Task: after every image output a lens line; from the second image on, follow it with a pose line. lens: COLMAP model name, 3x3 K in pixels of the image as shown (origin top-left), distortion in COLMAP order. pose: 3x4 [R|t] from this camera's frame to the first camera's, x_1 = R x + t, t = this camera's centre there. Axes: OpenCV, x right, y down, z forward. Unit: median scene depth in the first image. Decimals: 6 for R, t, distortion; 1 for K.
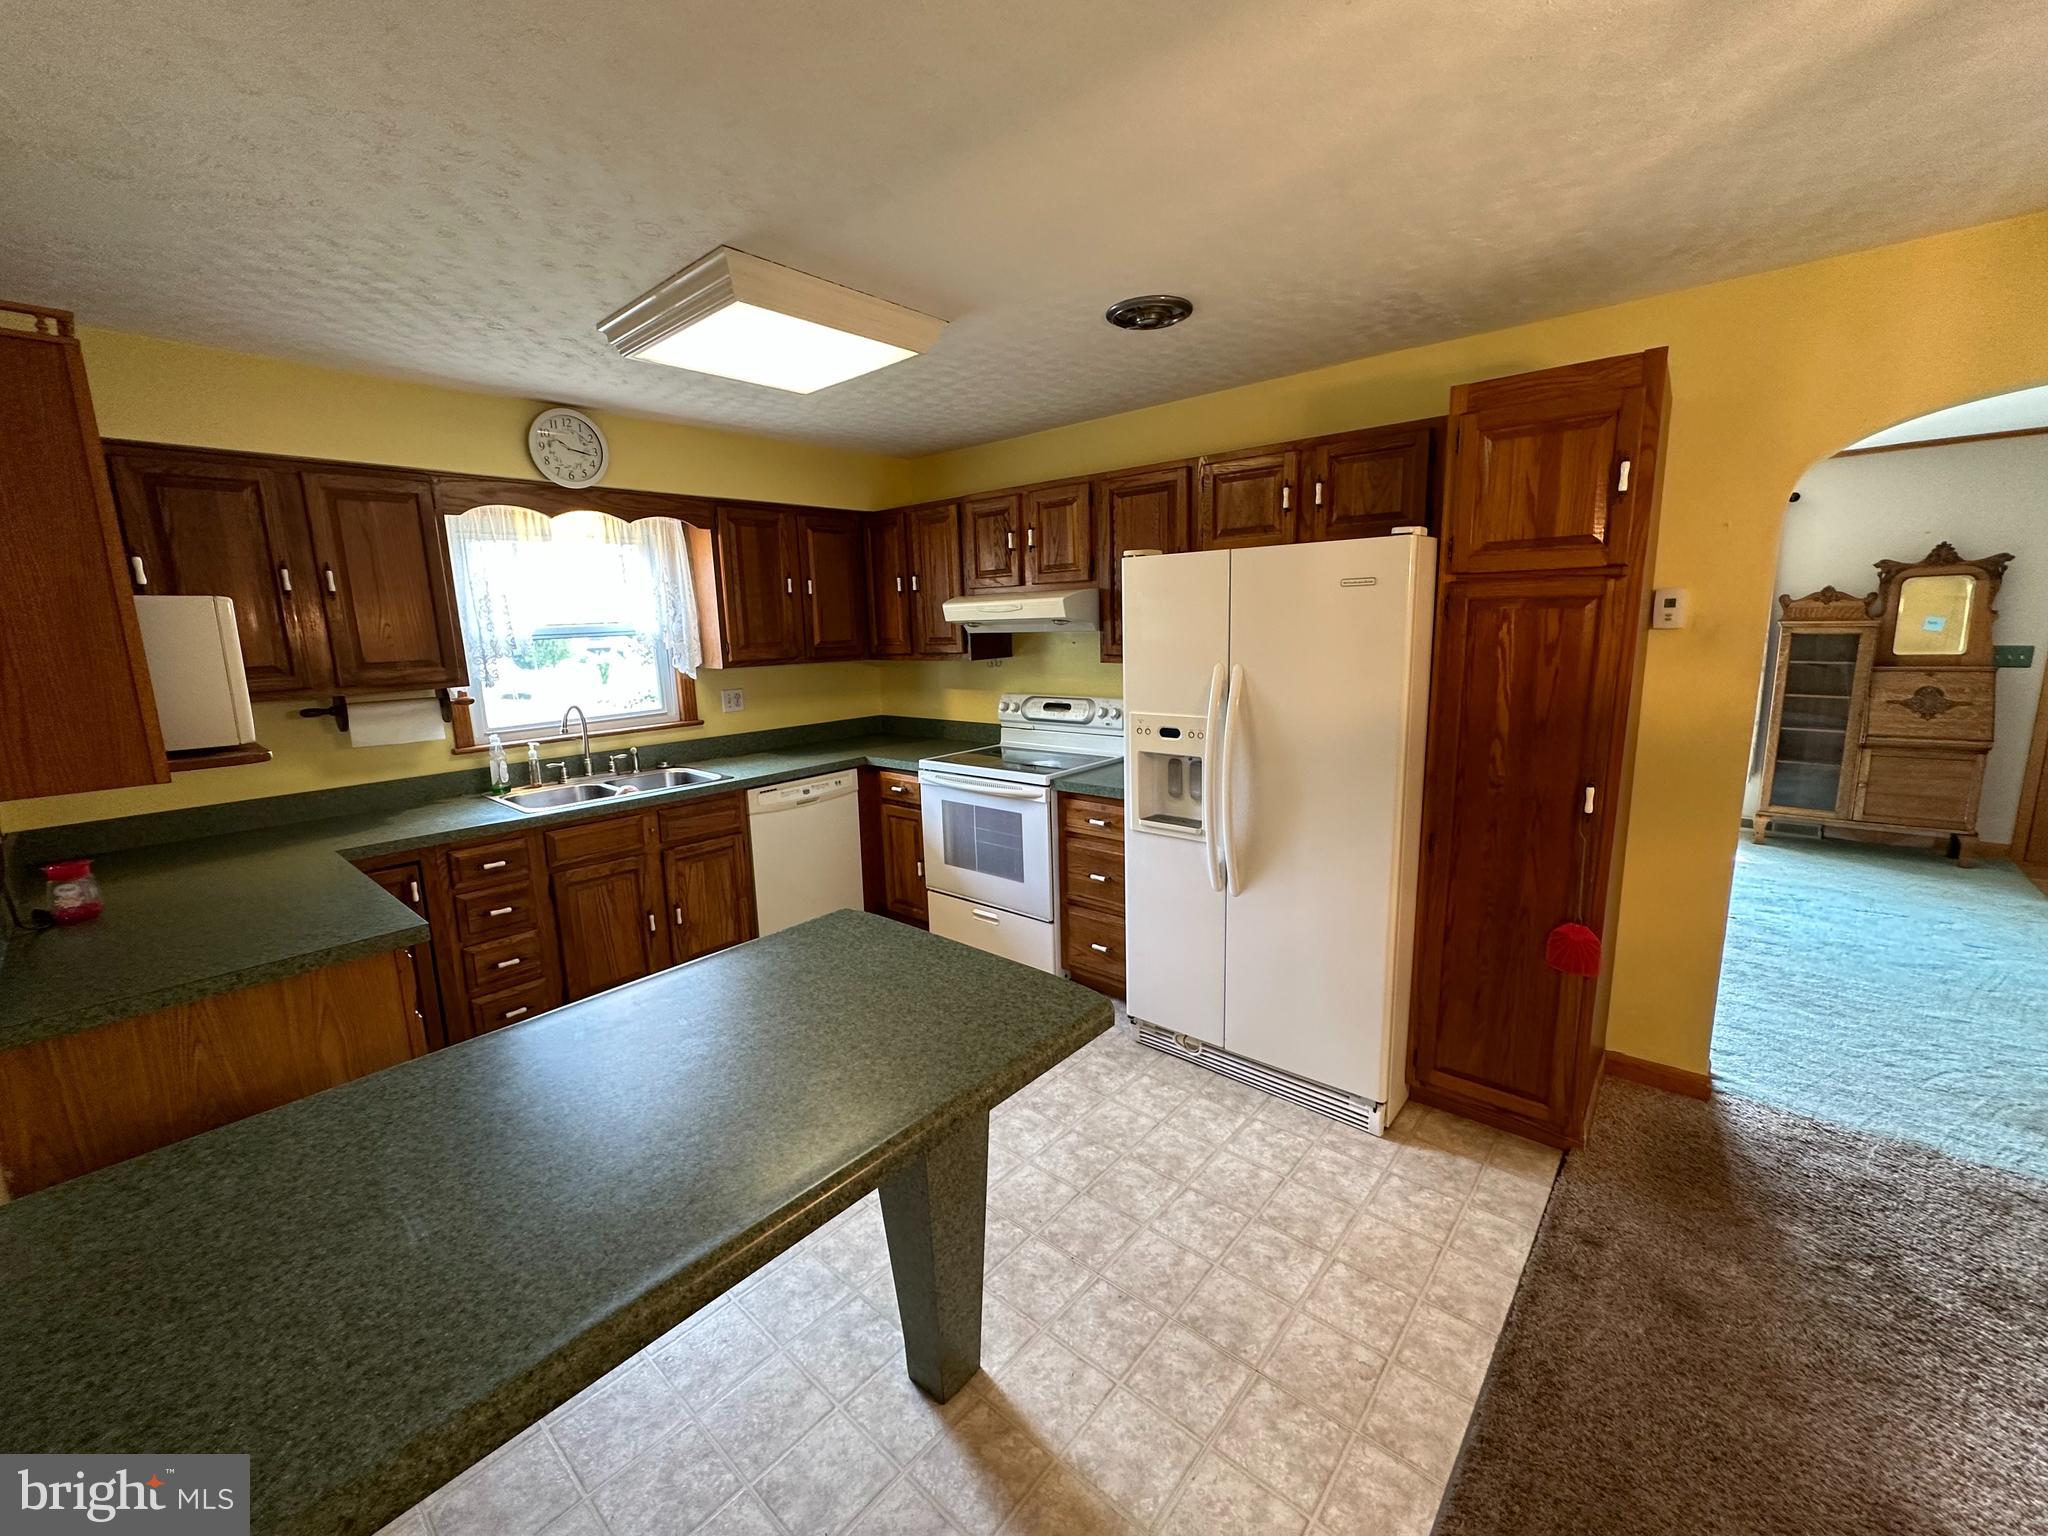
lens RADIAL K [[817.3, 0, 1020.6], [0, 817.3, 764.9], [0, 0, 1]] dist [-0.002686, 0.000785]
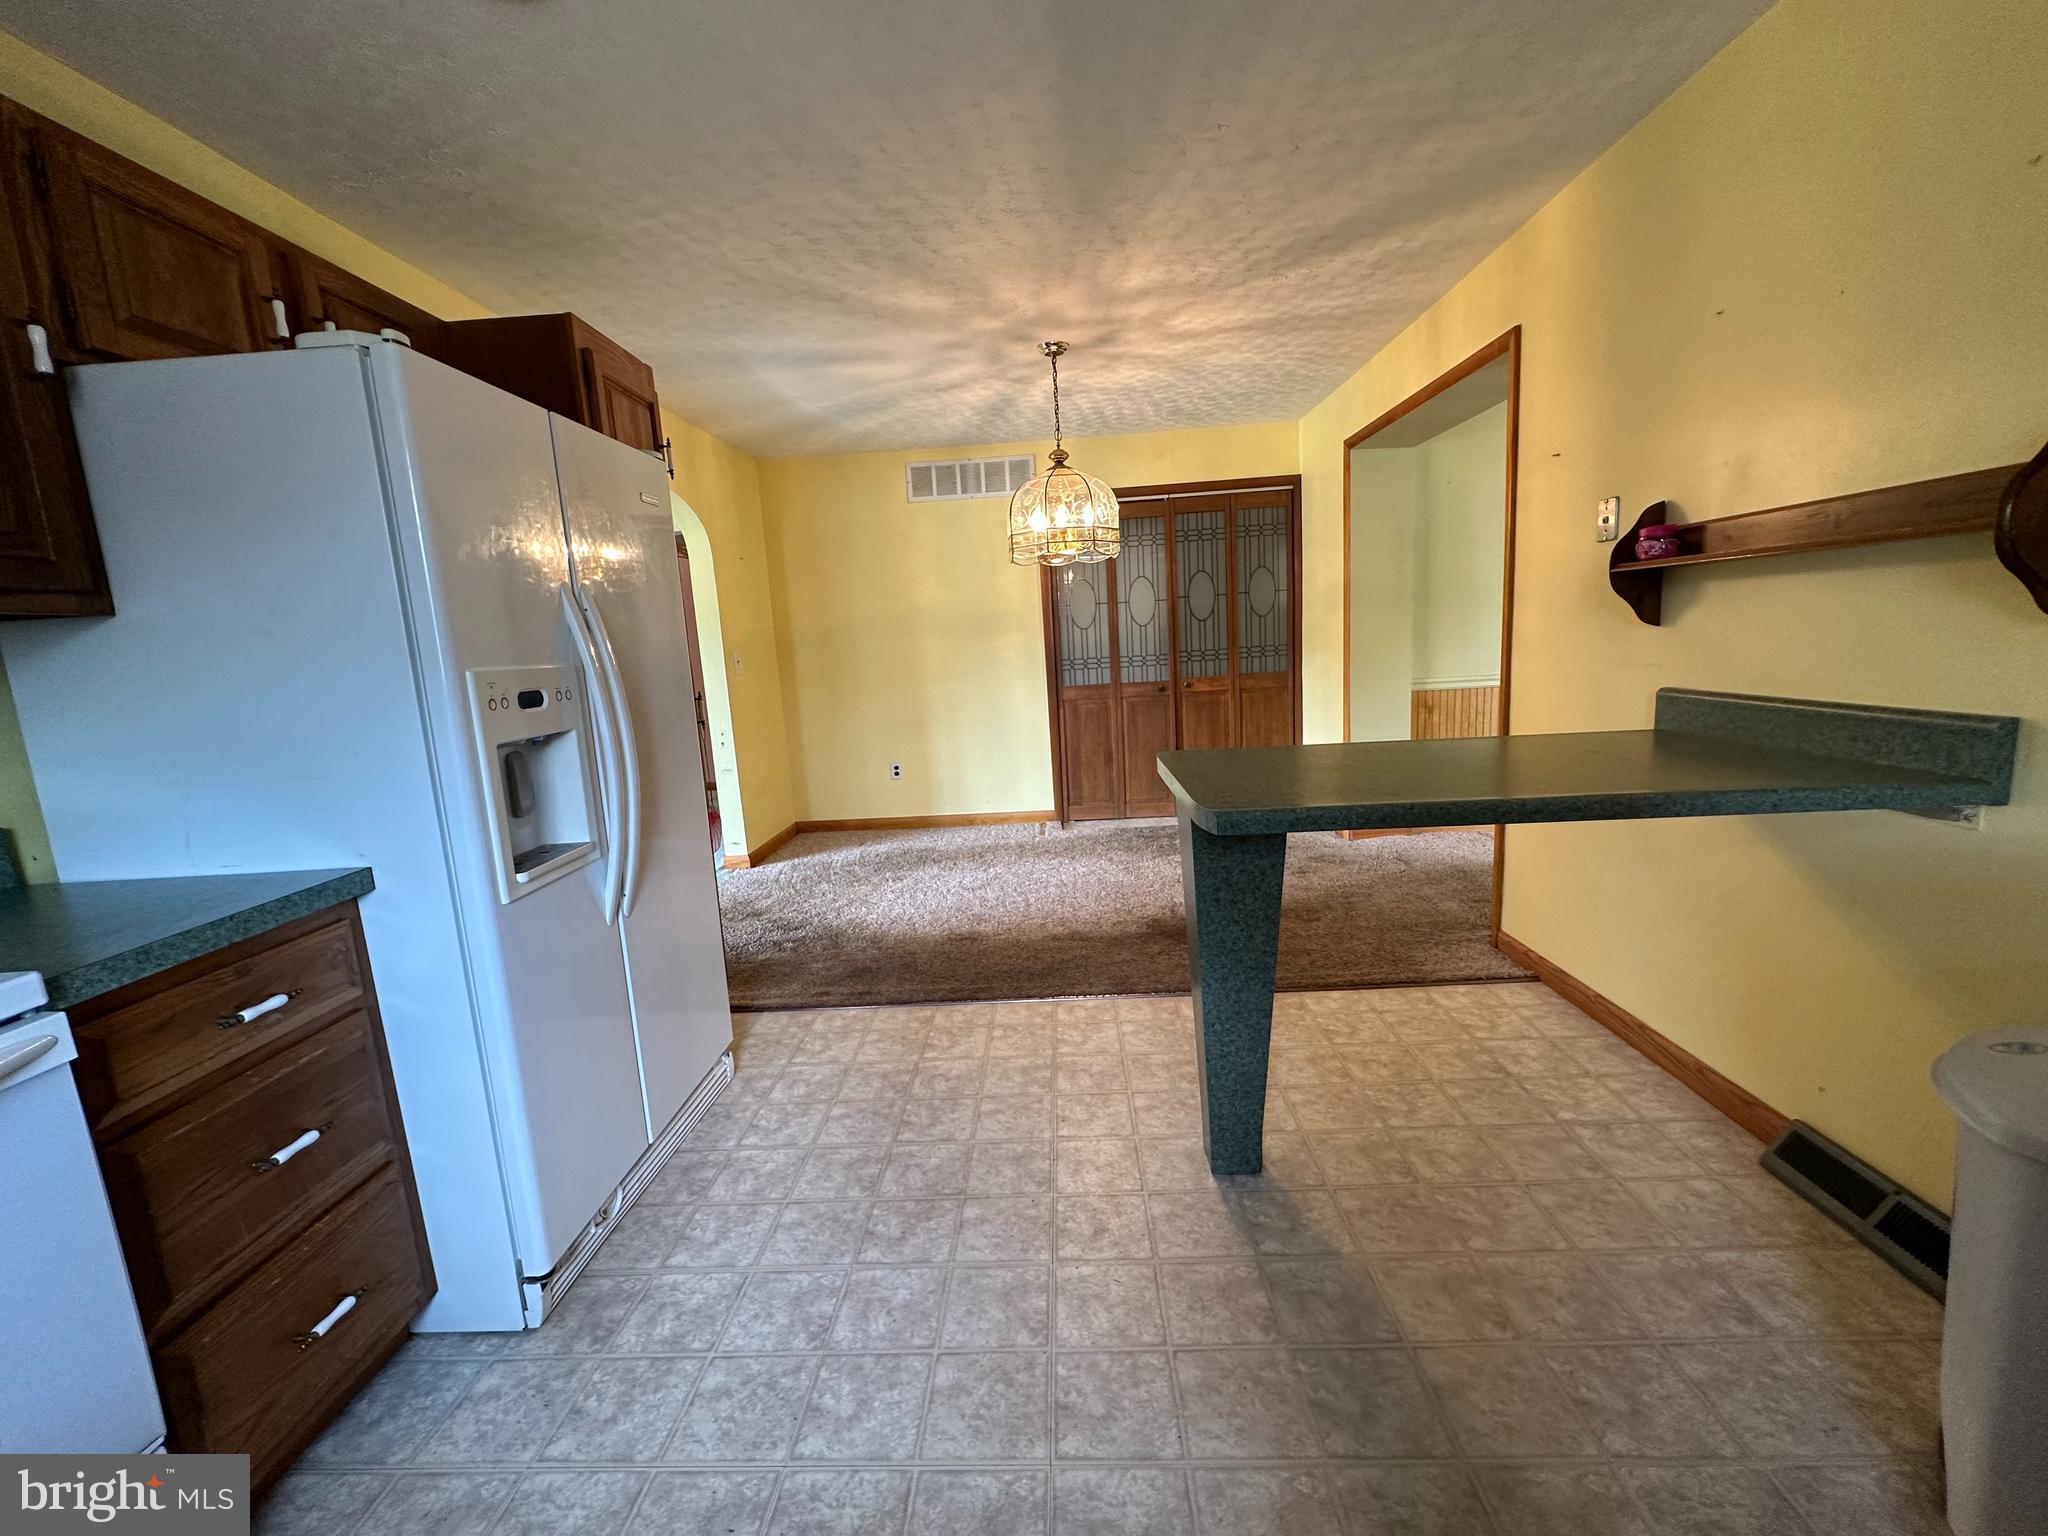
lens RADIAL K [[817.3, 0, 1023.8], [0, 817.3, 765.0], [0, 0, 1]] dist [-0.002686, 0.000785]
pose [[-0.624928, -0.055067, 0.778738, -0.593802], [0.215812, 0.946451, 0.240114, -0.071710], [-0.750260, 0.318115, -0.579580, 1.332959]]
